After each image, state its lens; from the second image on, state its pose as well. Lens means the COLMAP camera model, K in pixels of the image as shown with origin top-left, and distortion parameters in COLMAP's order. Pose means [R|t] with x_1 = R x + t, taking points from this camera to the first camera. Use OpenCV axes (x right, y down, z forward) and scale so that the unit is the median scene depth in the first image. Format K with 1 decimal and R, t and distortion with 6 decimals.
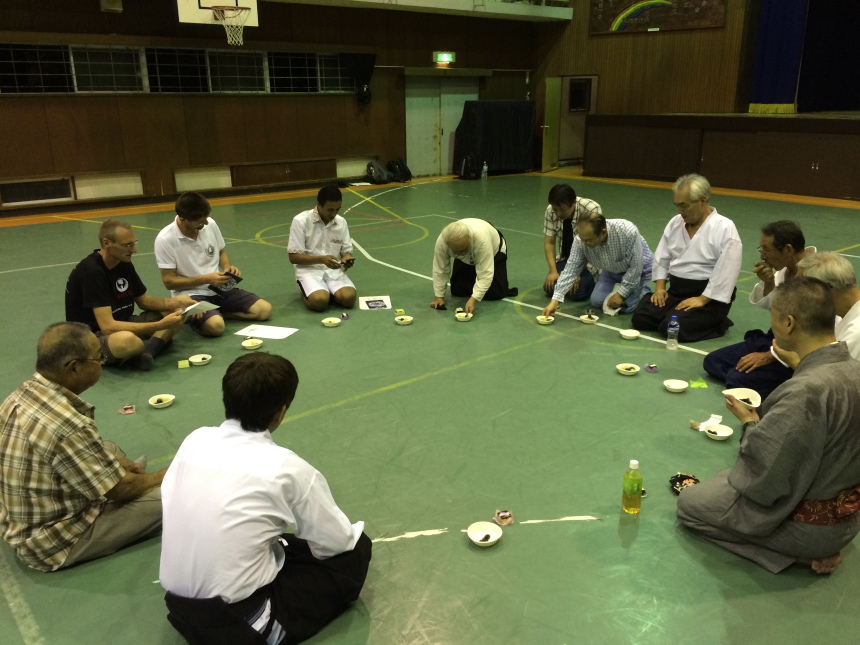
lens RADIAL K [[735.2, 0, 431.5], [0, 735.2, 319.3], [0, 0, 1]] dist [0.085759, -0.108191]
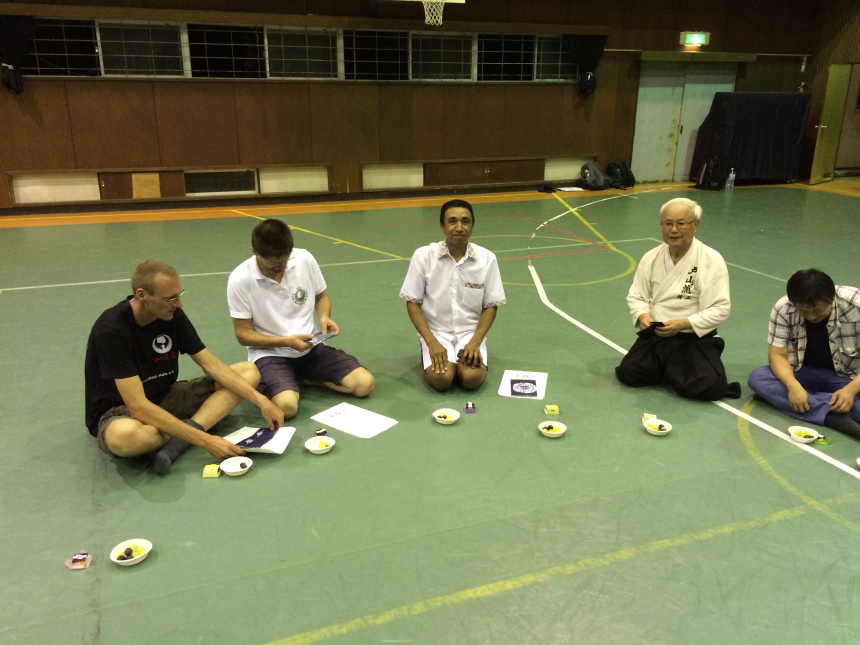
lens RADIAL K [[735.2, 0, 431.5], [0, 735.2, 319.3], [0, 0, 1]] dist [0.085759, -0.108191]
pose [[0.949909, 0.109716, -0.292636, 0.019791], [-0.105345, 0.993962, 0.030708, -0.049327], [0.294238, 0.001658, 0.955731, 0.156707]]
